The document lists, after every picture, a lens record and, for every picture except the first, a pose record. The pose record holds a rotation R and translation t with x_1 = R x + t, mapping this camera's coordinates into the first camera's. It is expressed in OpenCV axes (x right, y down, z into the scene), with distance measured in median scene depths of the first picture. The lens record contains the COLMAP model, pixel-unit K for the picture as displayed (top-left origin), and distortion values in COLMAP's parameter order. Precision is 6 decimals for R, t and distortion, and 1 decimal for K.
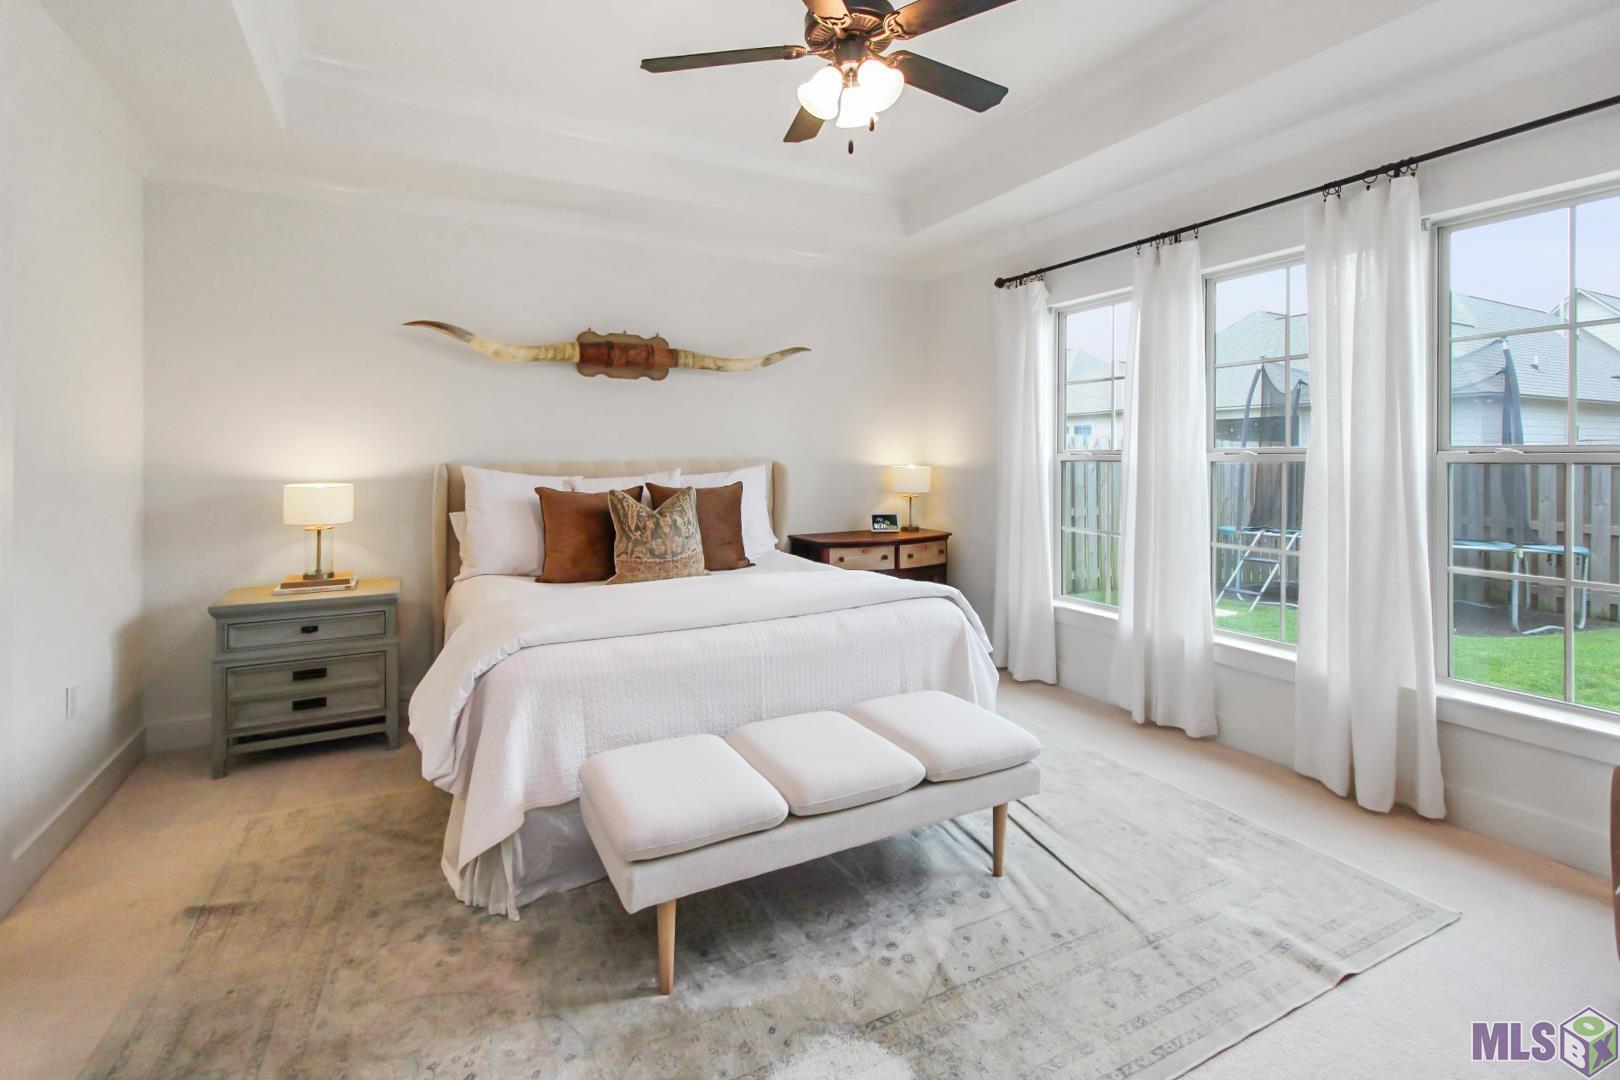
lens RADIAL K [[777.3, 0, 805.0], [0, 777.3, 461.5], [0, 0, 1]] dist [-0.000634, -0.000163]
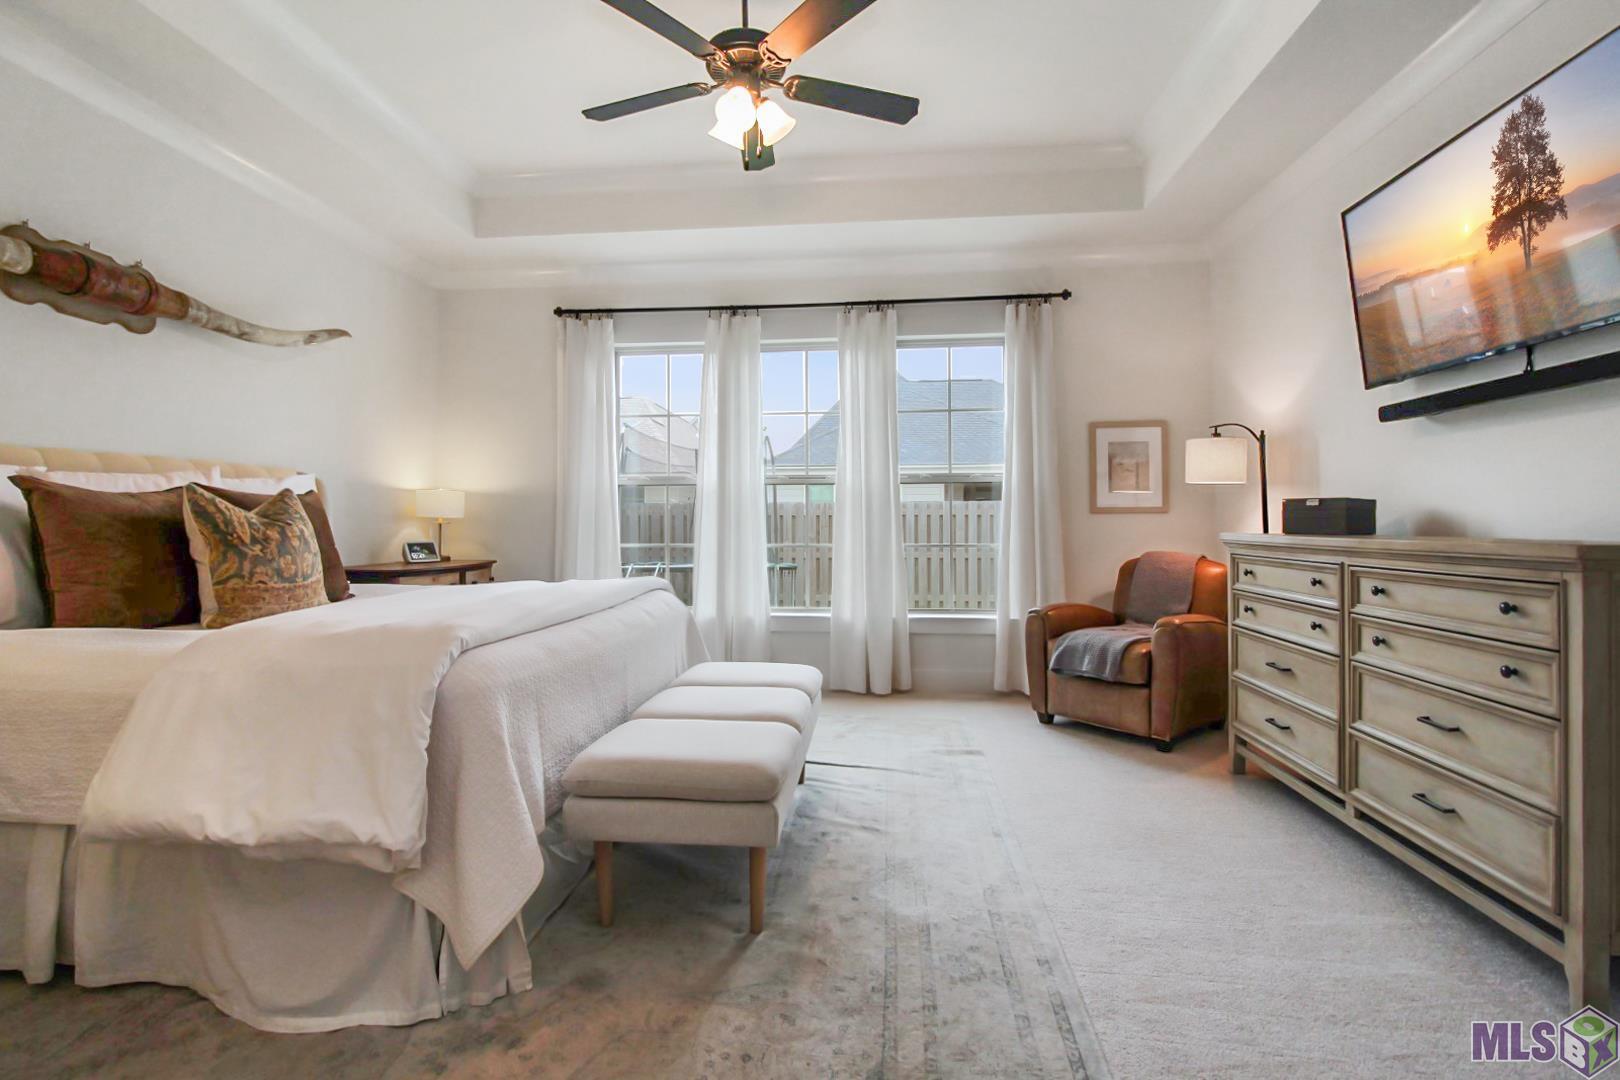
lens RADIAL K [[776.7, 0, 814.5], [0, 776.7, 531.6], [0, 0, 1]] dist [-0.001282, -0.000677]
pose [[0.516586, 0.001075, 0.856235, -0.548391], [0.011862, 0.999894, -0.008412, 0.089612], [-0.856153, 0.014502, 0.516518, 0.215953]]
